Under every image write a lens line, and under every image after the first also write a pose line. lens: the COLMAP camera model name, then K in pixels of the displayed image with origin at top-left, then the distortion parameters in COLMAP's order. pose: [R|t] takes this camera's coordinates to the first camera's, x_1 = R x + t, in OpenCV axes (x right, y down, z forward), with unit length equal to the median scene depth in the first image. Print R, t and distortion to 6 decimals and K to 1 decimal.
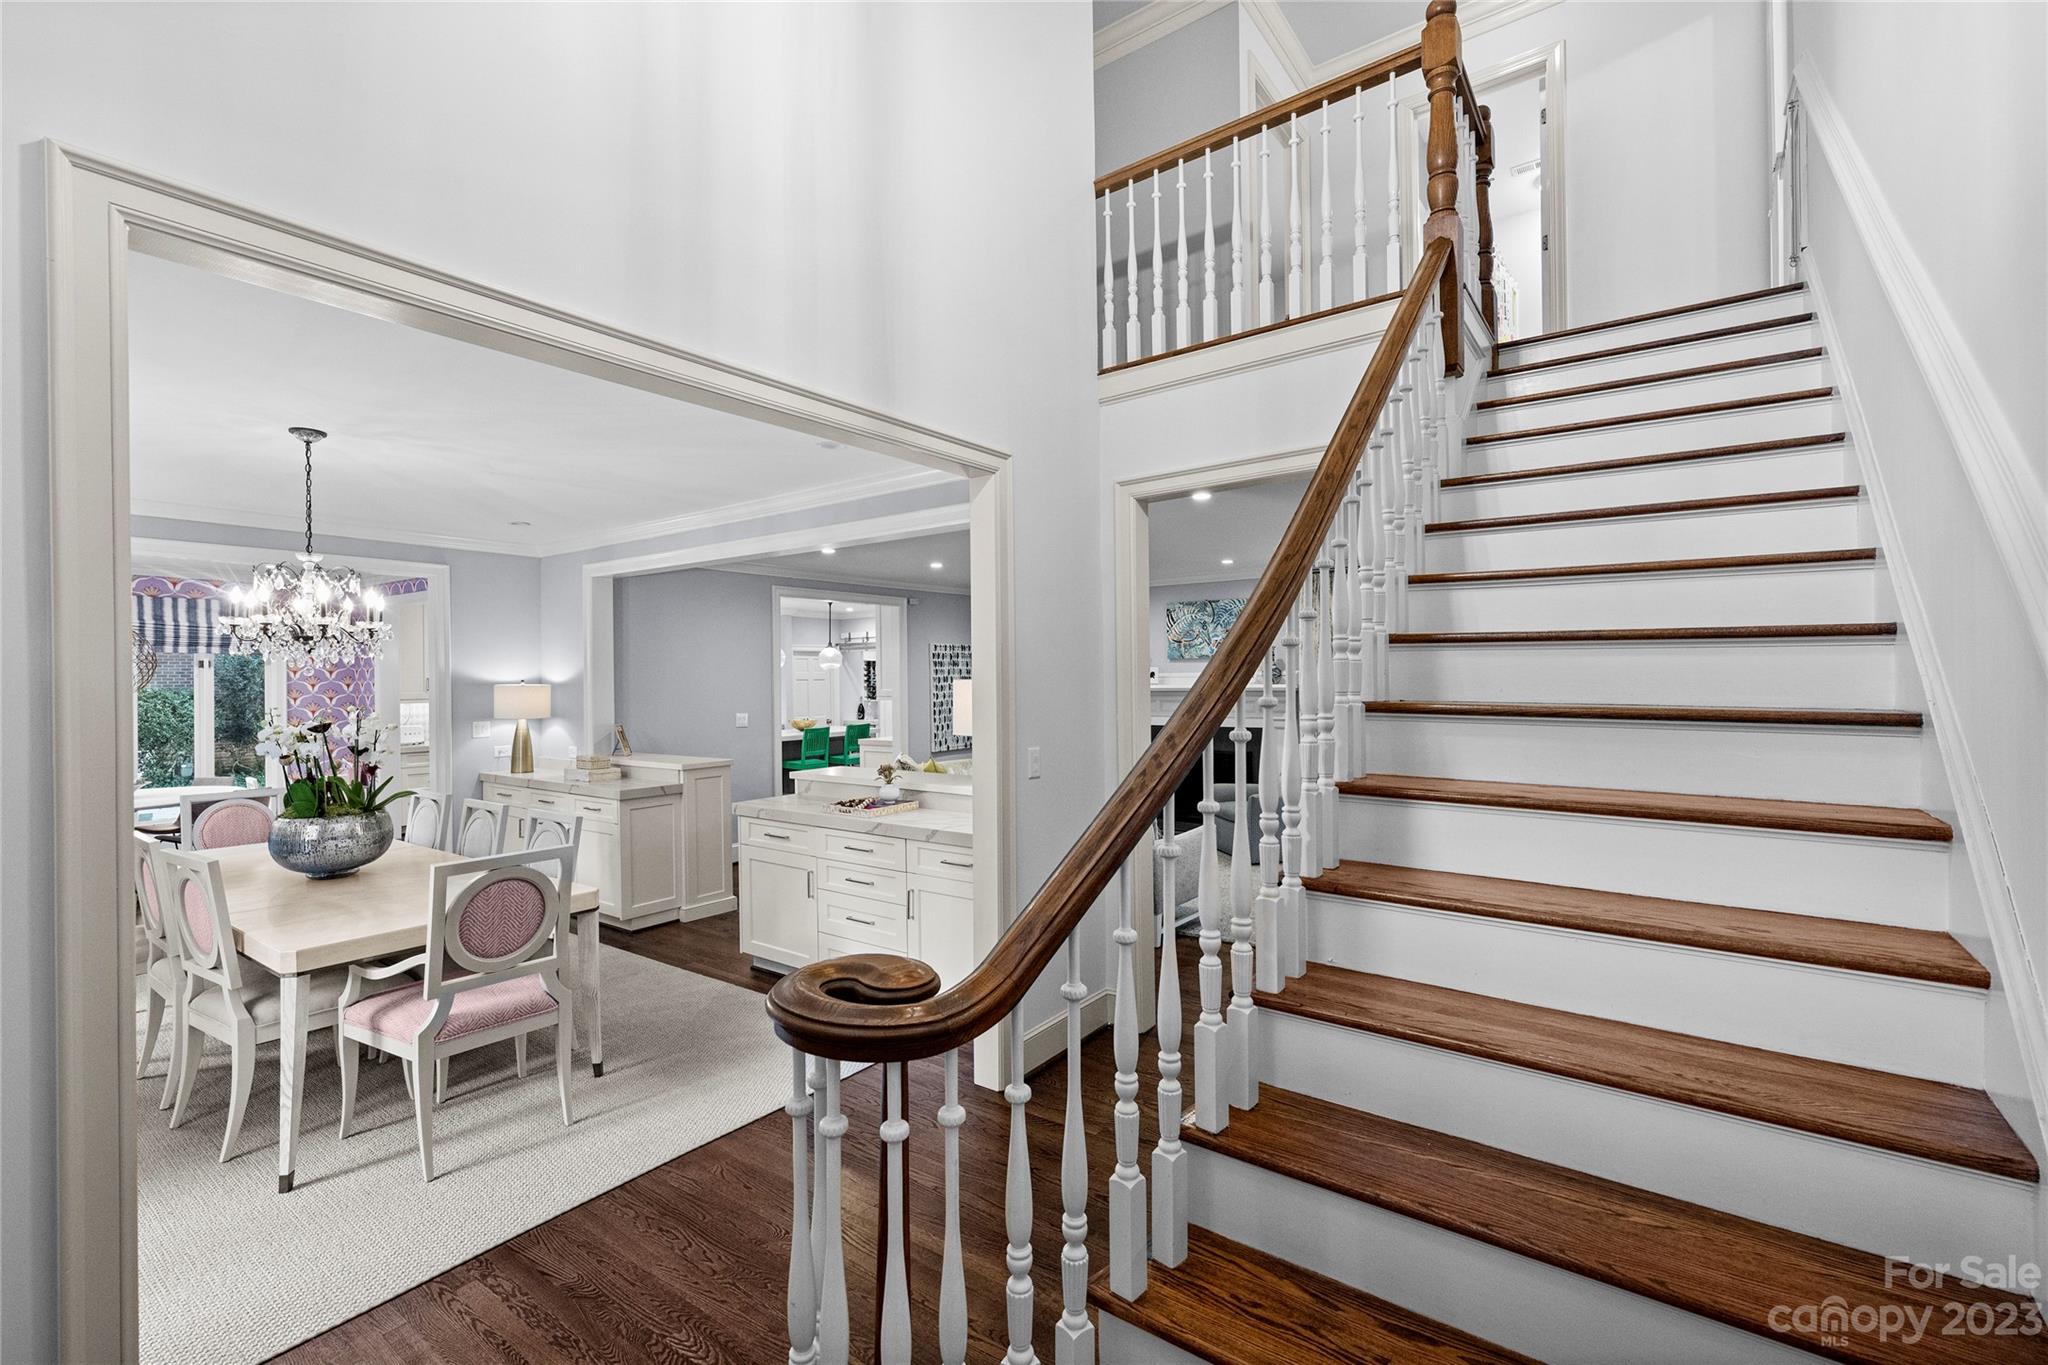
lens RADIAL K [[901.2, 0, 1018.6], [0, 901.2, 675.8], [0, 0, 1]] dist [0.020694, 0.000030]
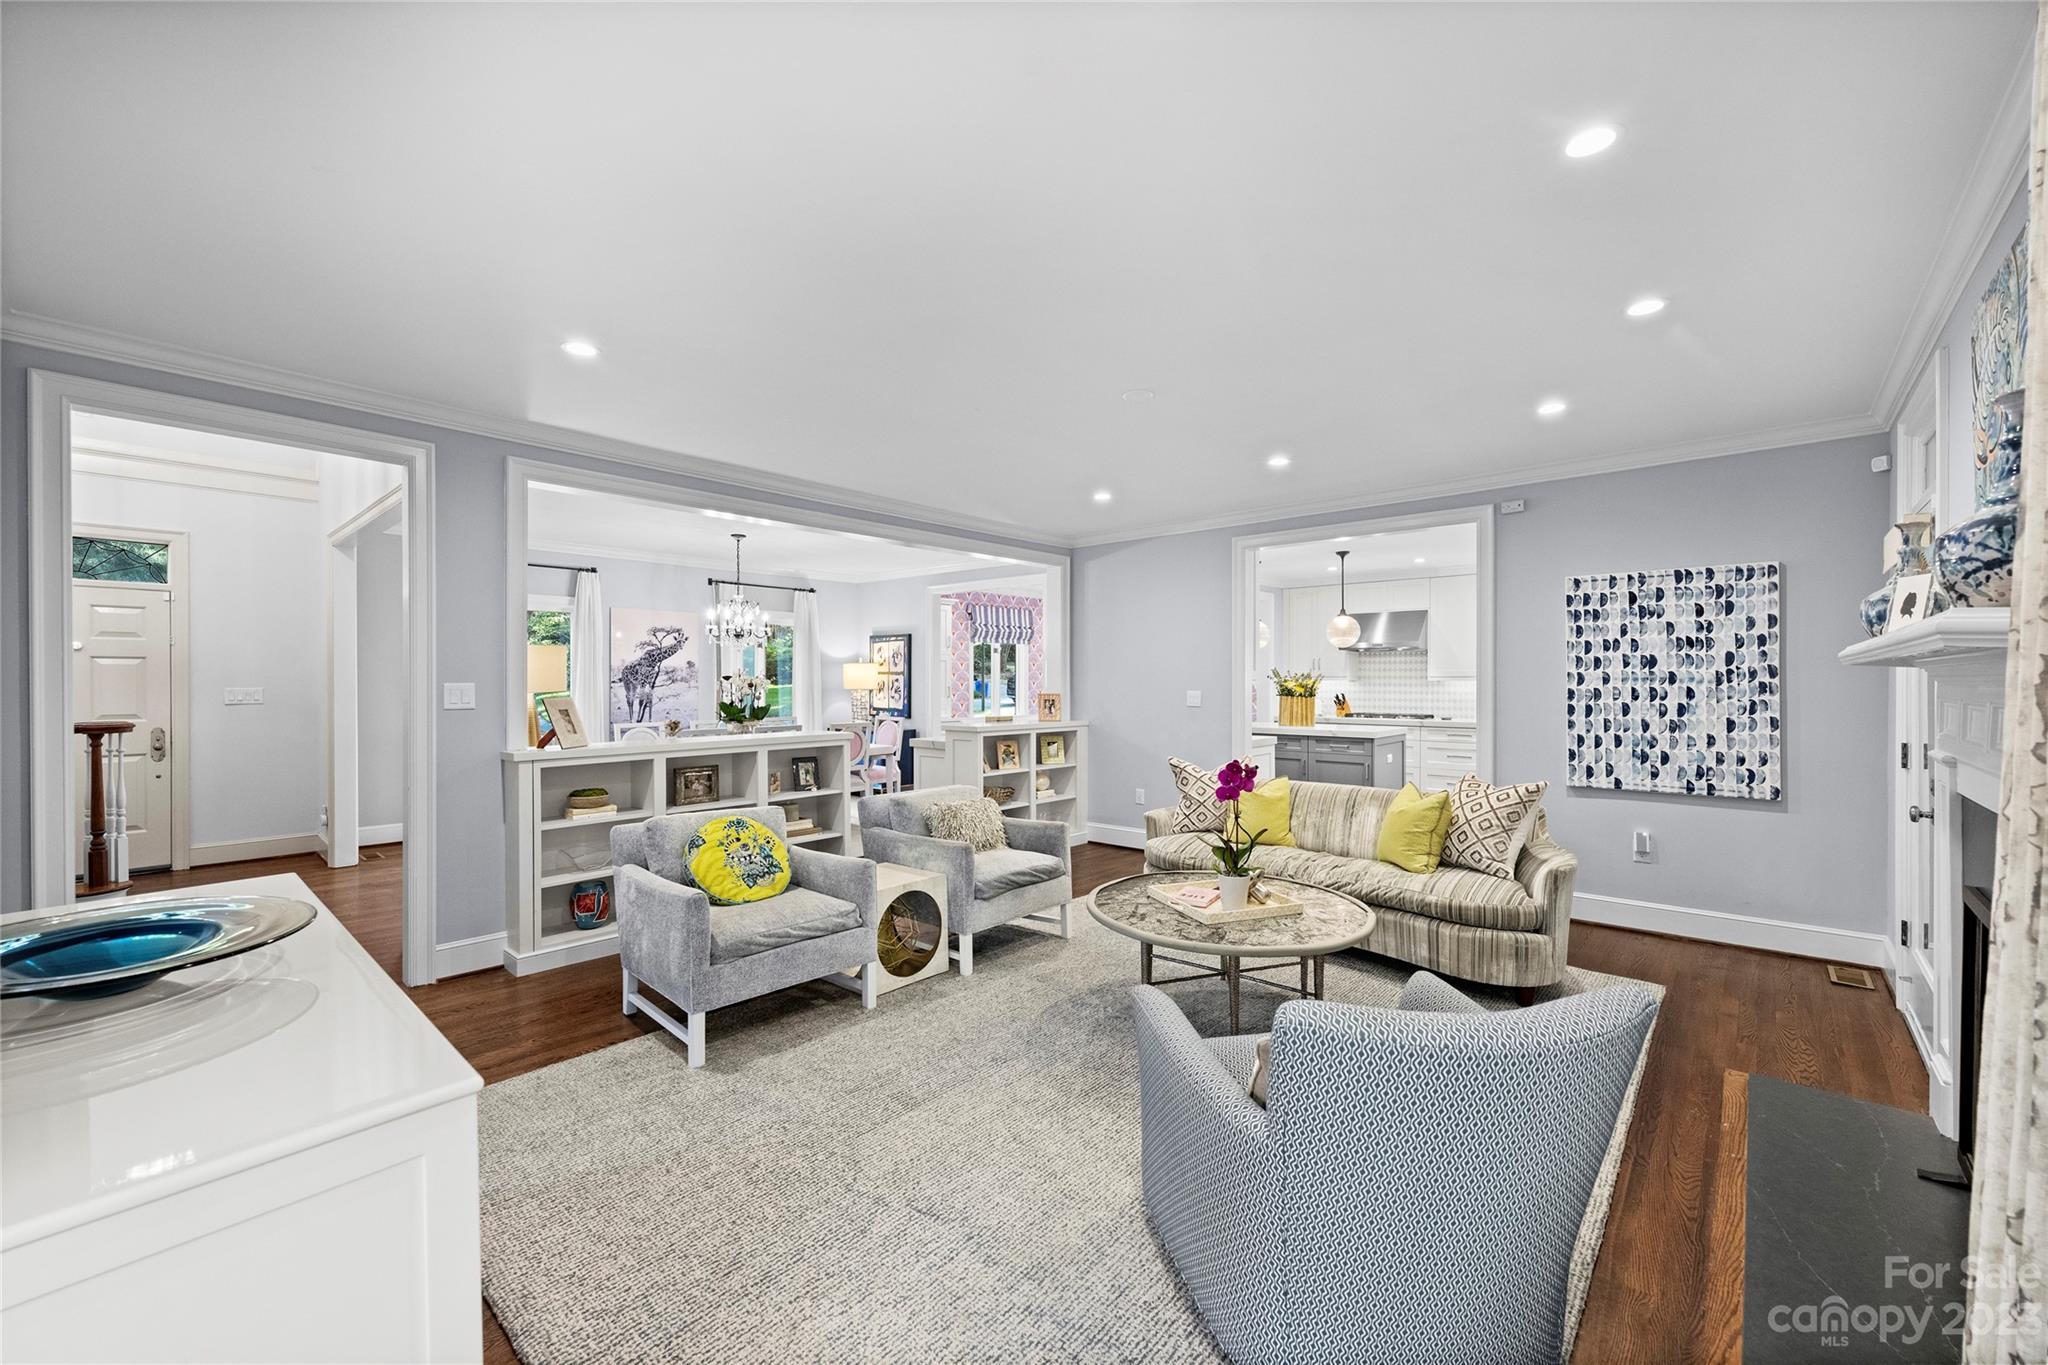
lens RADIAL K [[827.1, 0, 1017.9], [0, 827.1, 679.8], [0, 0, 1]] dist [0.002621, 0.000104]
pose [[-0.091009, 0.009749, -0.995802, 0.478034], [0.003038, 0.999950, 0.009512, 0.020767], [0.995845, -0.002160, -0.091034, 0.842596]]
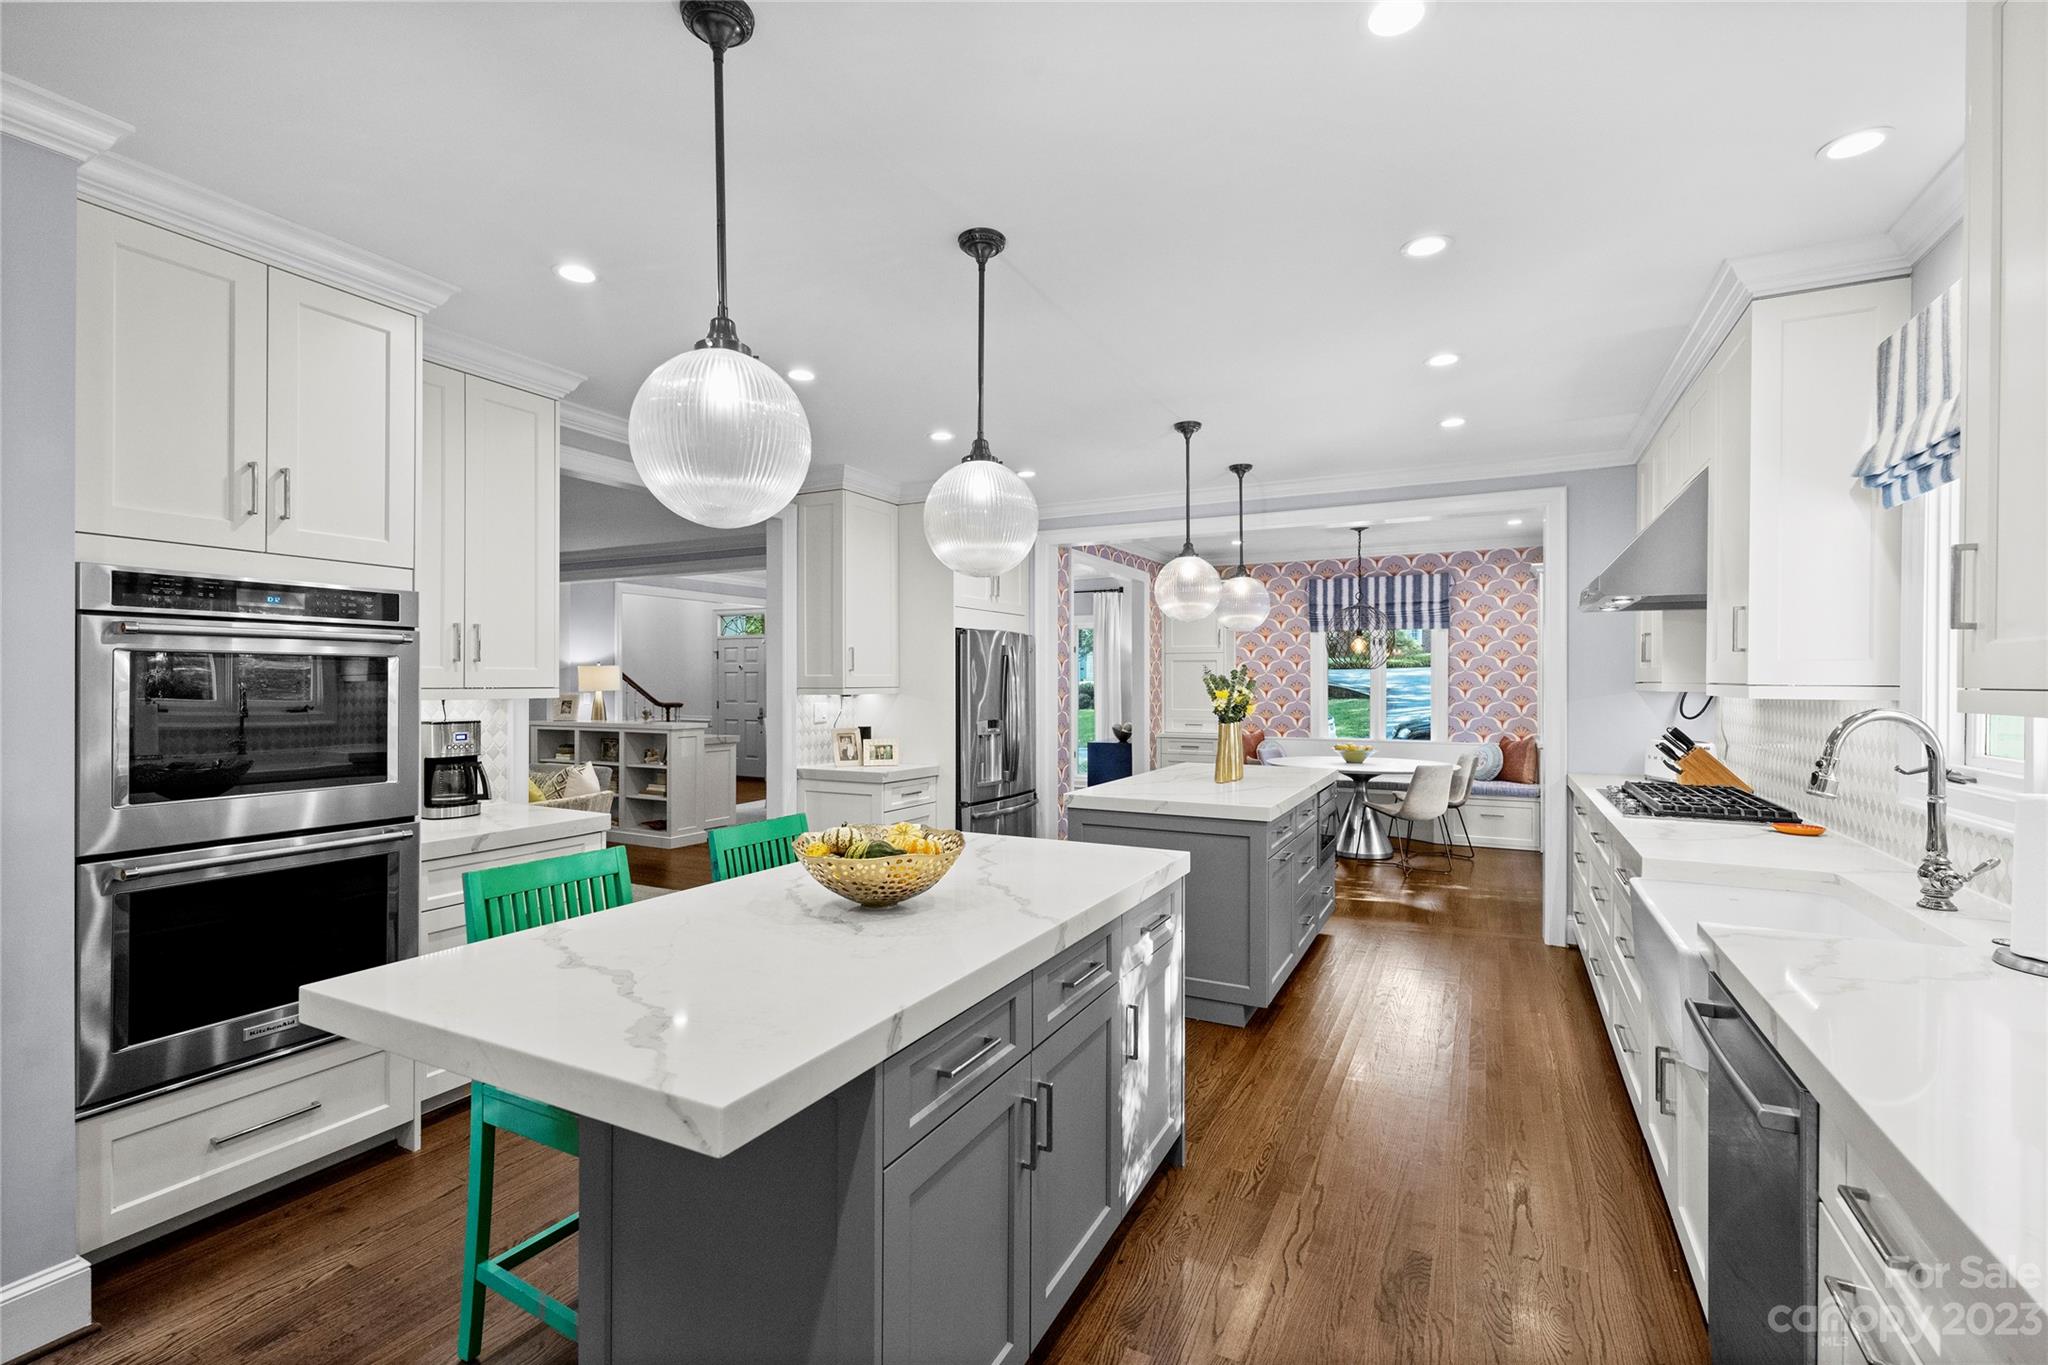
lens RADIAL K [[903.0, 0, 1025.1], [0, 903.0, 682.6], [0, 0, 1]] dist [0.006342, -0.001076]
pose [[-0.984179, 0.009325, -0.176932, -0.324294], [0.009094, 0.999956, 0.002114, 0.025538], [0.176944, 0.000472, -0.984221, 1.614262]]
